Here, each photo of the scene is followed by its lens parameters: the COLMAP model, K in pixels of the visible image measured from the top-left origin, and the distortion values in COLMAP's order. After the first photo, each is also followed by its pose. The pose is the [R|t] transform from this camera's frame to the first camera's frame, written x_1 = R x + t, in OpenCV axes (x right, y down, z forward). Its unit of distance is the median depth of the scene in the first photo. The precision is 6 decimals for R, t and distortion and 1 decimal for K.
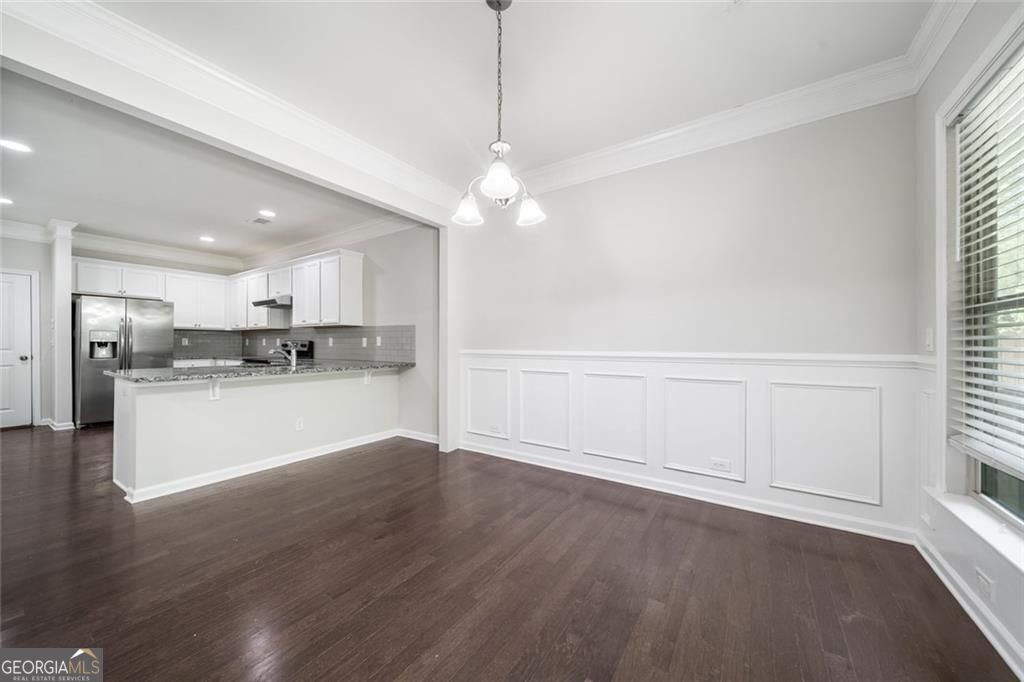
lens RADIAL K [[365.7, 0, 515.1], [0, 365.7, 342.9], [0, 0, 1]] dist [0.004459, -0.000138]
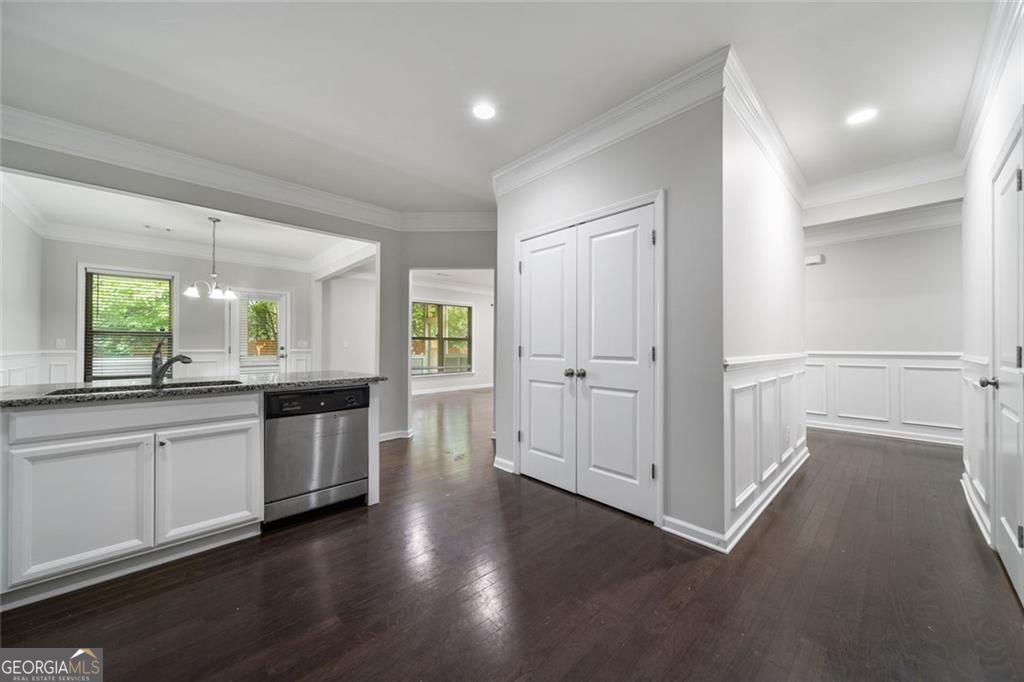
lens RADIAL K [[361.4, 0, 518.8], [0, 361.4, 344.5], [0, 0, 1]] dist [-0.000497, 0.000043]
pose [[-0.978290, -0.000927, 0.207238, -0.981314], [-0.002096, 0.999983, -0.005421, 0.001470], [-0.207229, -0.005737, -0.978276, 1.092902]]
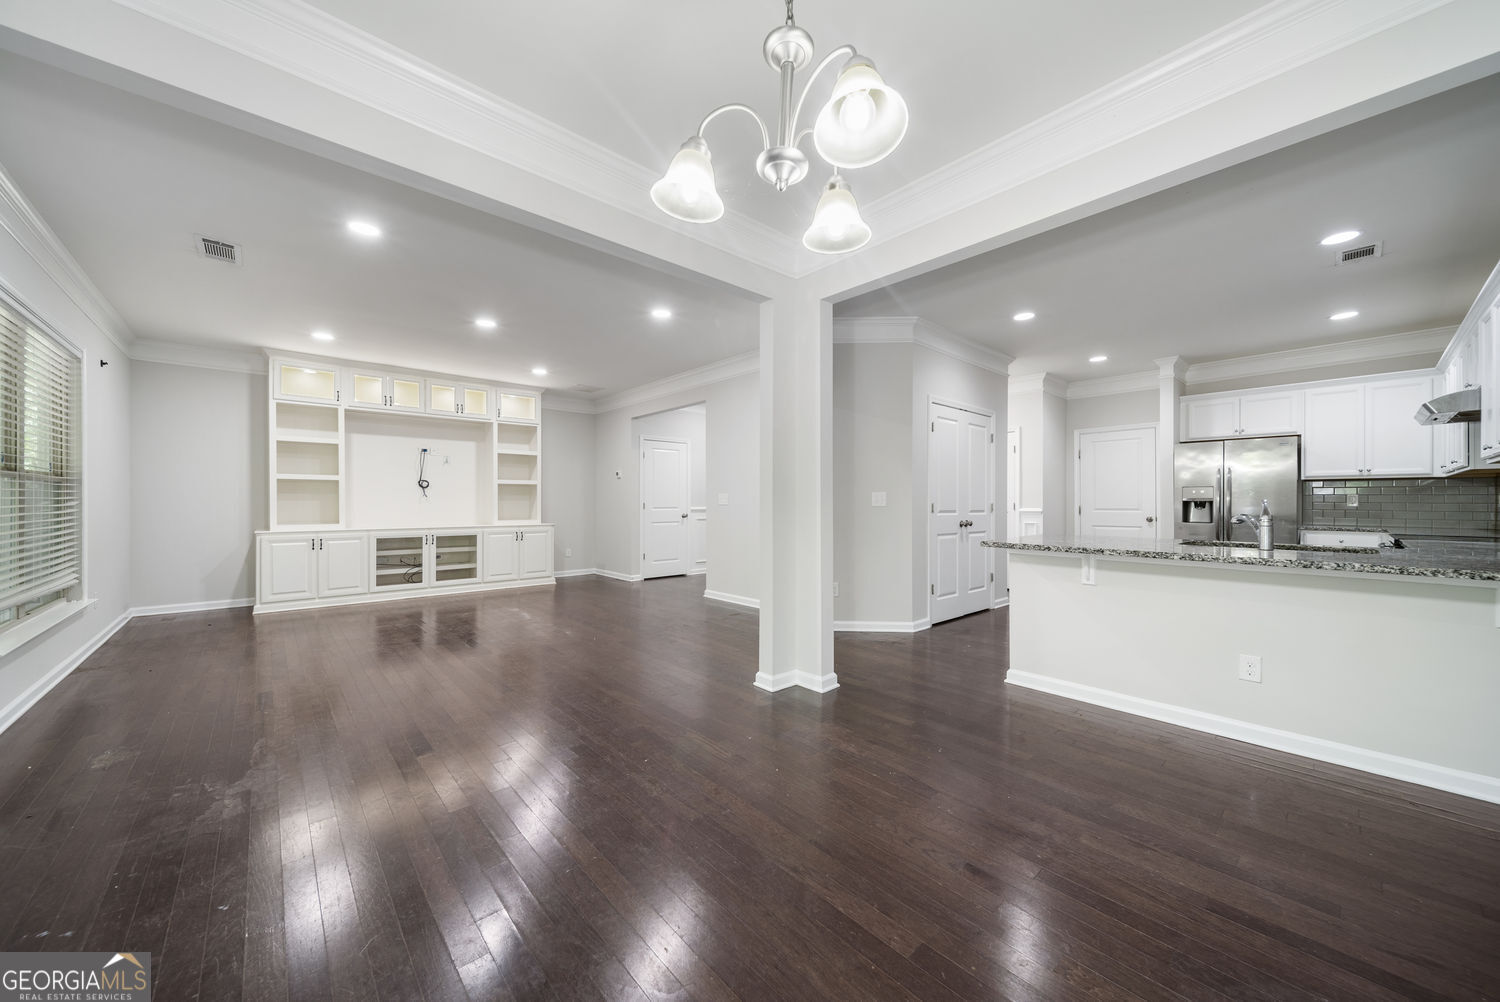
lens RADIAL K [[535.9, 0, 754.0], [0, 535.9, 502.9], [0, 0, 1]] dist [0.009309, -0.000066]
pose [[-0.247647, -0.000496, -0.968850, 0.201355], [0.001002, 0.999999, -0.000768, 0.000342], [0.968850, -0.001161, -0.247646, 0.384833]]
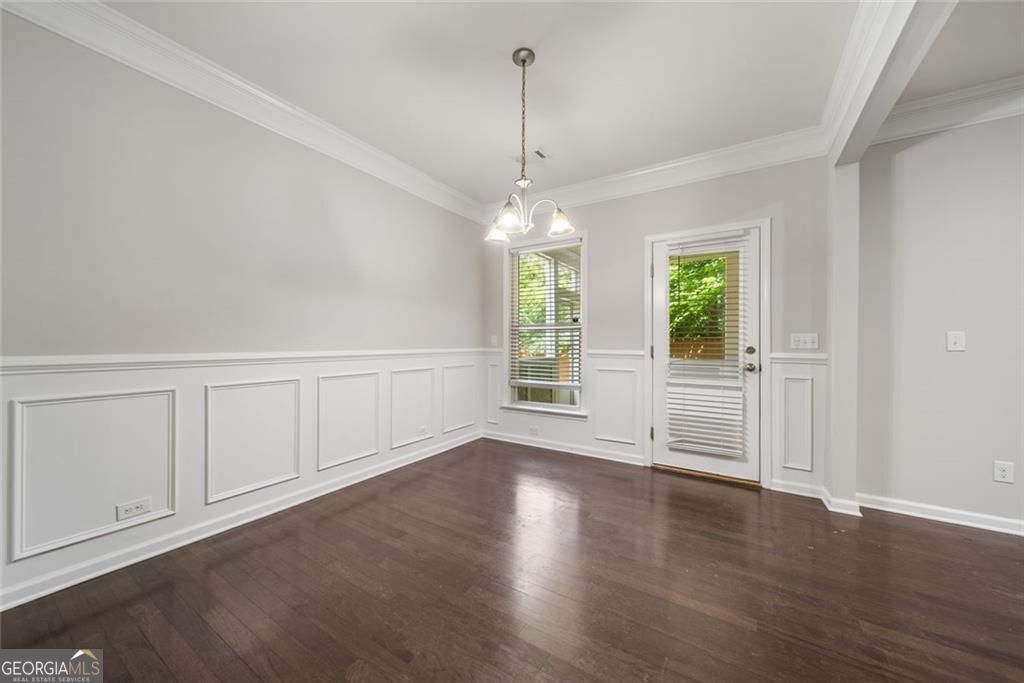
lens RADIAL K [[365.7, 0, 515.1], [0, 365.7, 343.4], [0, 0, 1]] dist [0.004459, -0.000138]
pose [[-0.024942, -0.005599, 0.999673, -0.431811], [-0.005125, 0.999972, 0.005473, -0.002402], [-0.999676, -0.004987, -0.024970, 0.360760]]
